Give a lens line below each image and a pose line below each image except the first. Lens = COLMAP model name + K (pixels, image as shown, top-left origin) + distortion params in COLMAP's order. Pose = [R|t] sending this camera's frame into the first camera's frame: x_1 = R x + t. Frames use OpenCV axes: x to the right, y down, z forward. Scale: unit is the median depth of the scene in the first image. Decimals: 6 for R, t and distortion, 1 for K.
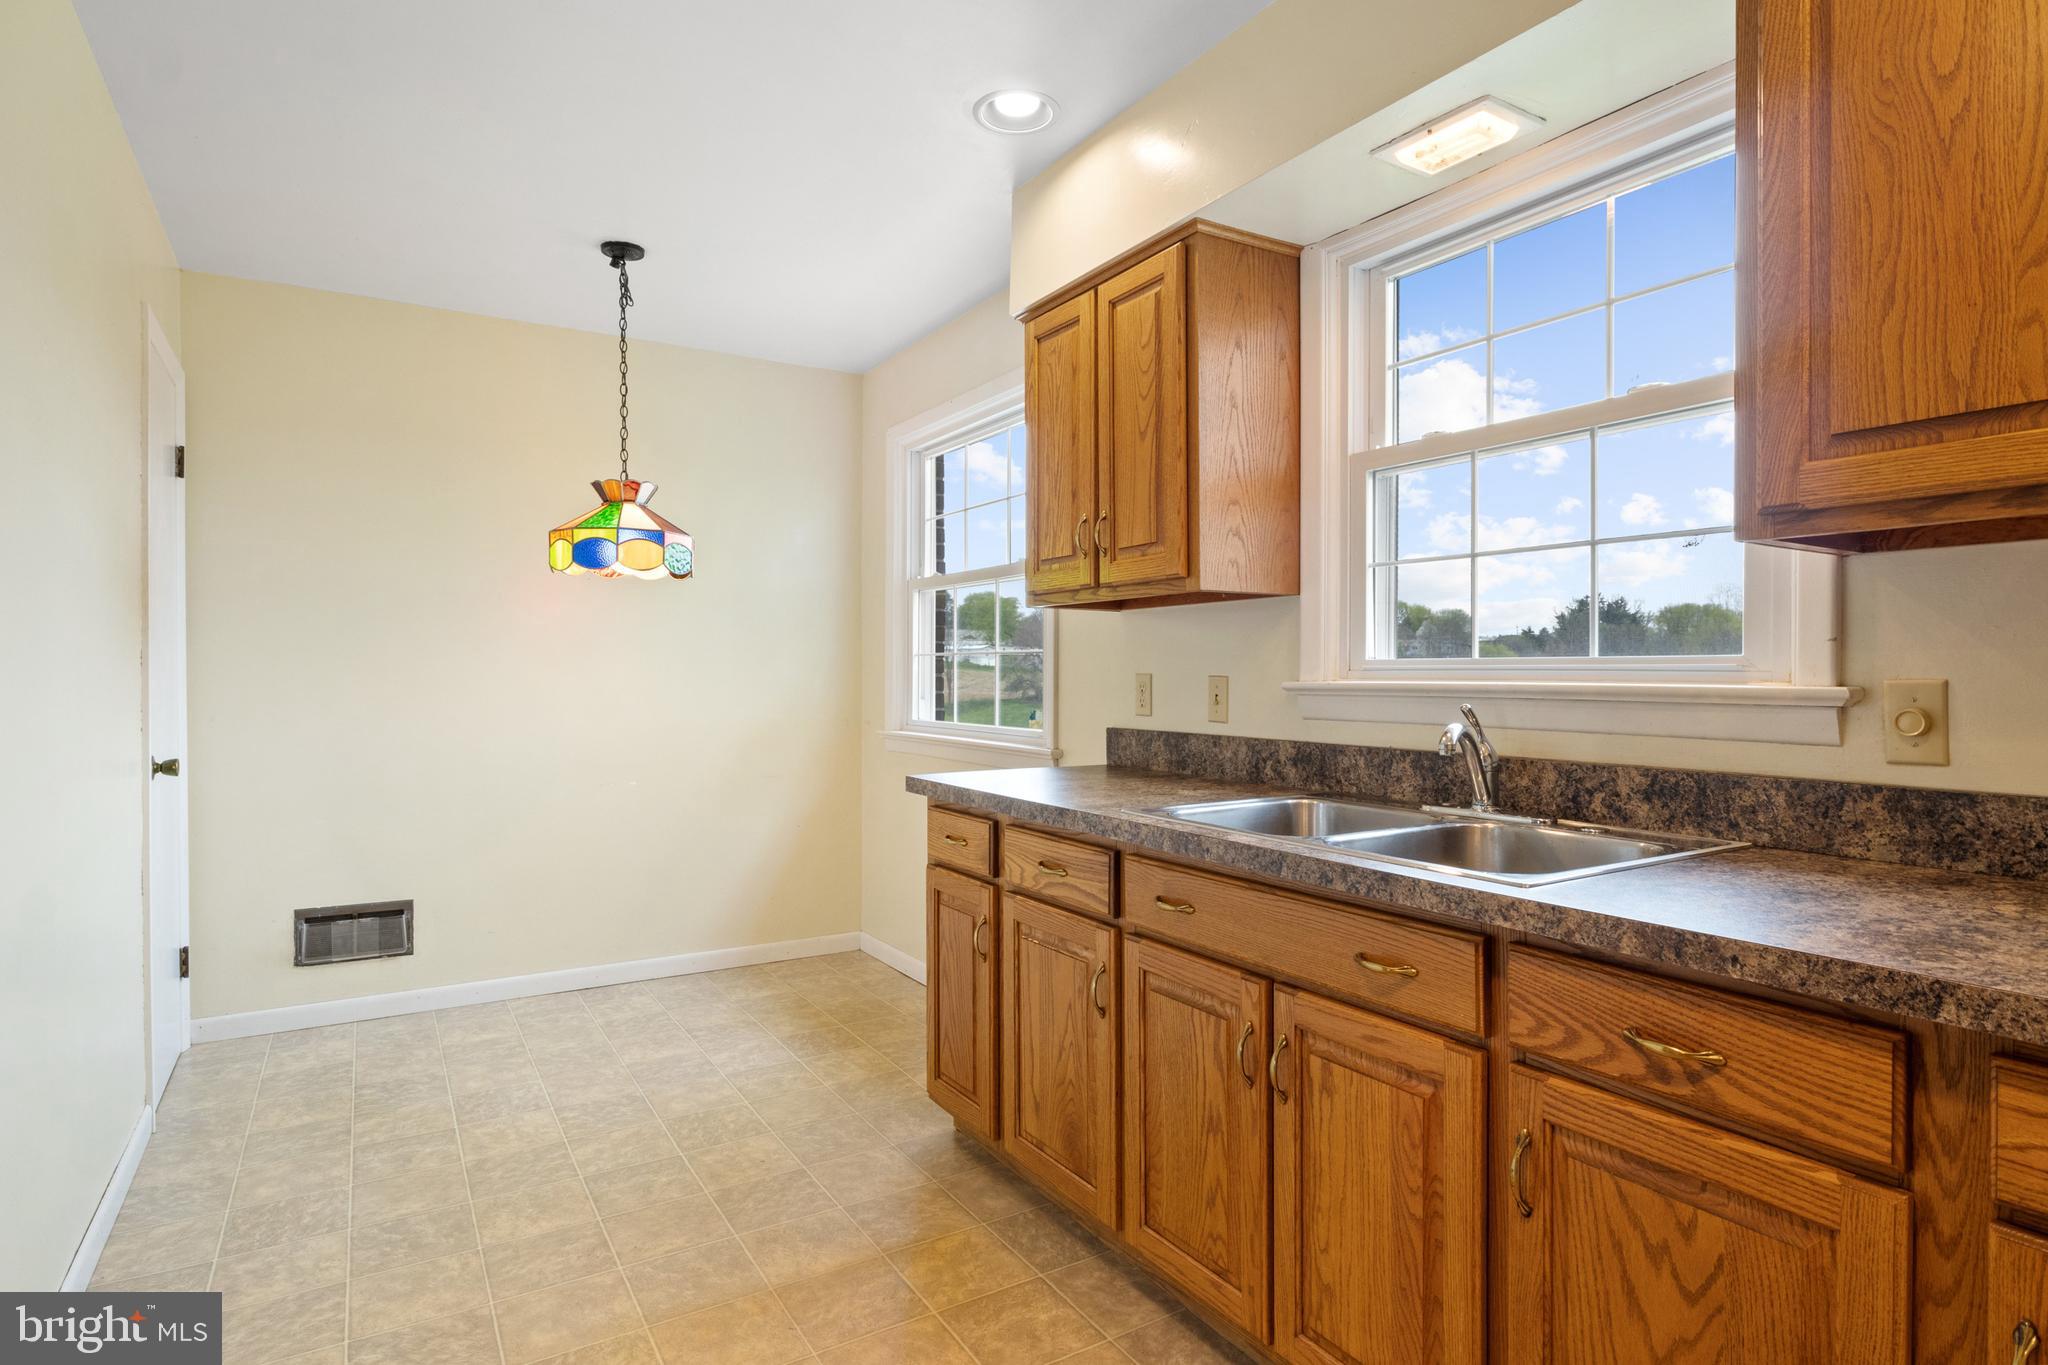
lens RADIAL K [[1086.9, 0, 1036.7], [0, 1086.9, 678.3], [0, 0, 1]] dist [-0.002345, -0.002896]
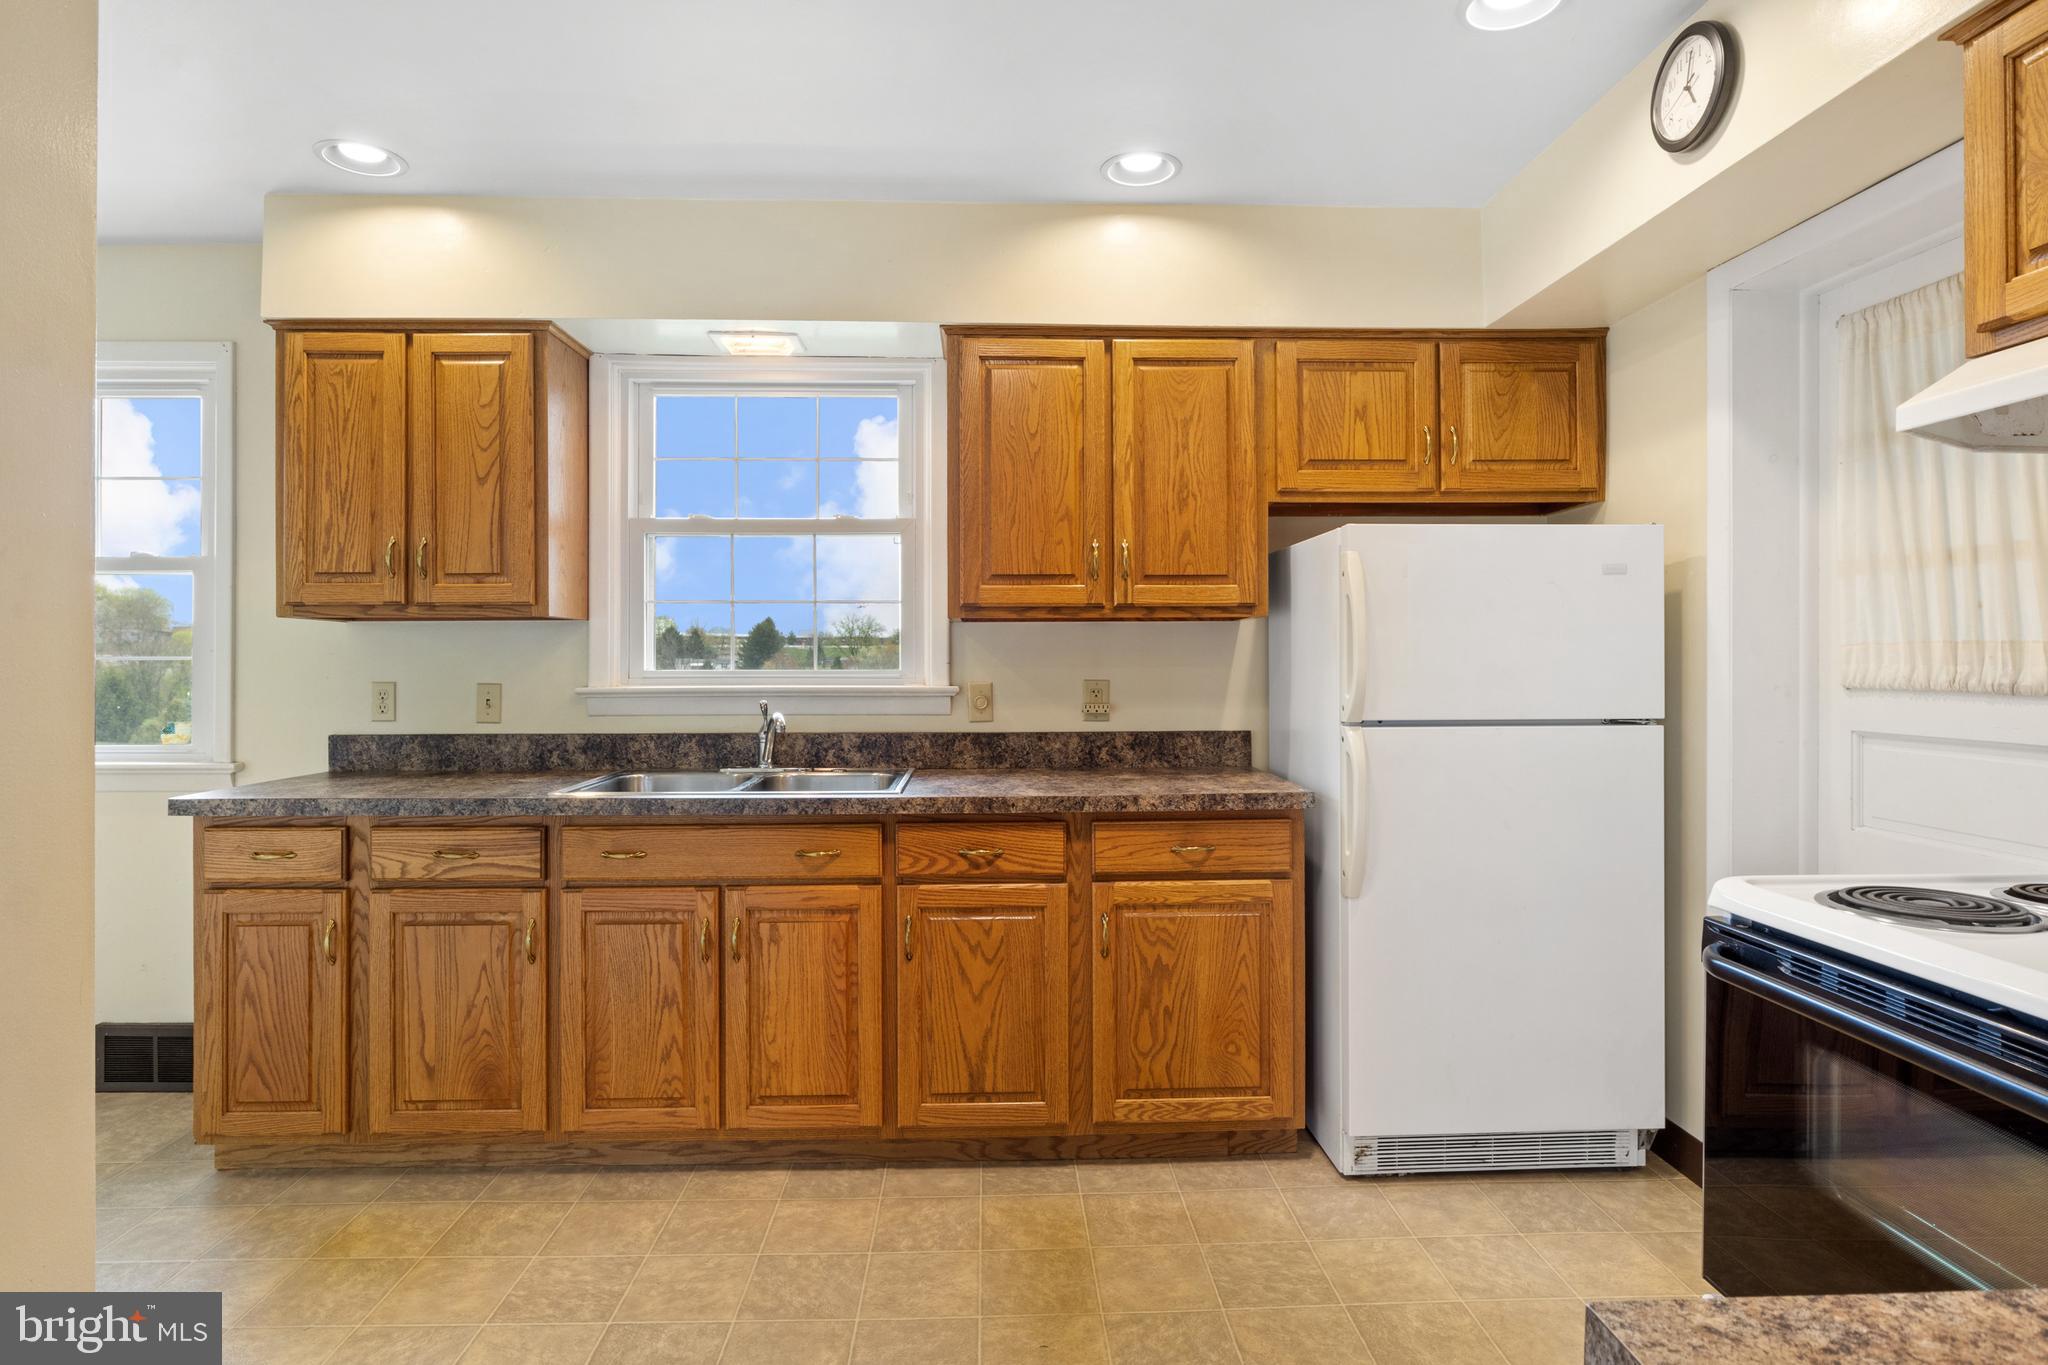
lens RADIAL K [[1086.9, 0, 1021.8], [0, 1086.9, 648.5], [0, 0, 1]] dist [-0.002345, -0.002896]
pose [[0.493725, 0.010103, 0.869560, -0.861659], [0.006698, 0.999859, -0.015420, -0.027237], [-0.869592, 0.013438, 0.493587, -0.115572]]
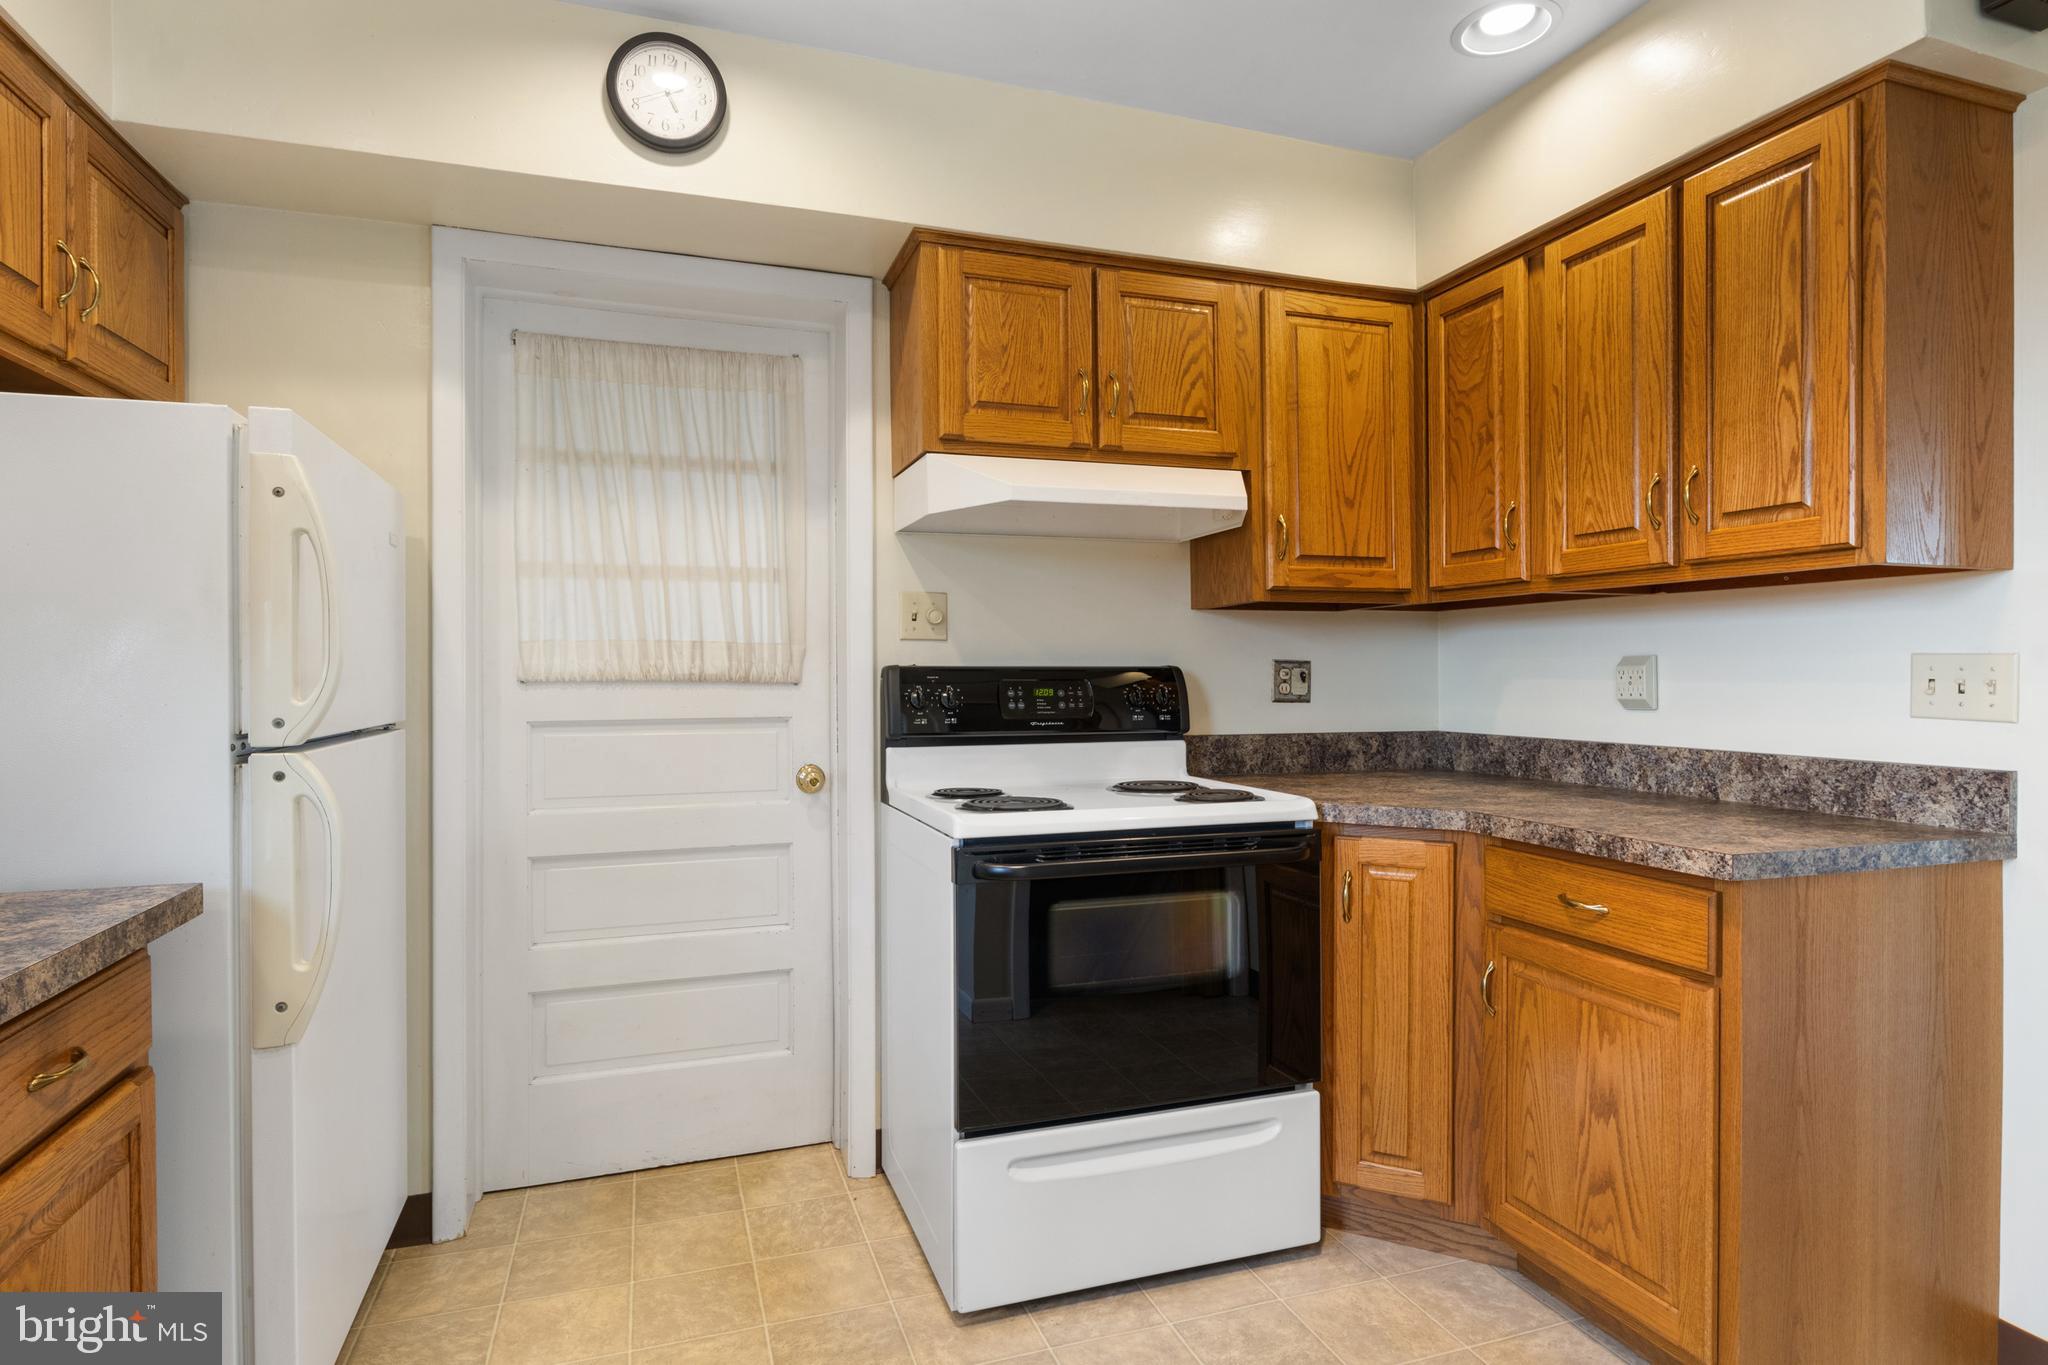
lens RADIAL K [[1086.9, 0, 1017.2], [0, 1086.9, 672.2], [0, 0, 1]] dist [-0.002345, -0.002896]
pose [[-0.972318, 0.007702, 0.233534, -0.156105], [0.008814, 0.999954, 0.003717, -0.004680], [-0.233494, 0.005672, -0.972342, 0.898015]]
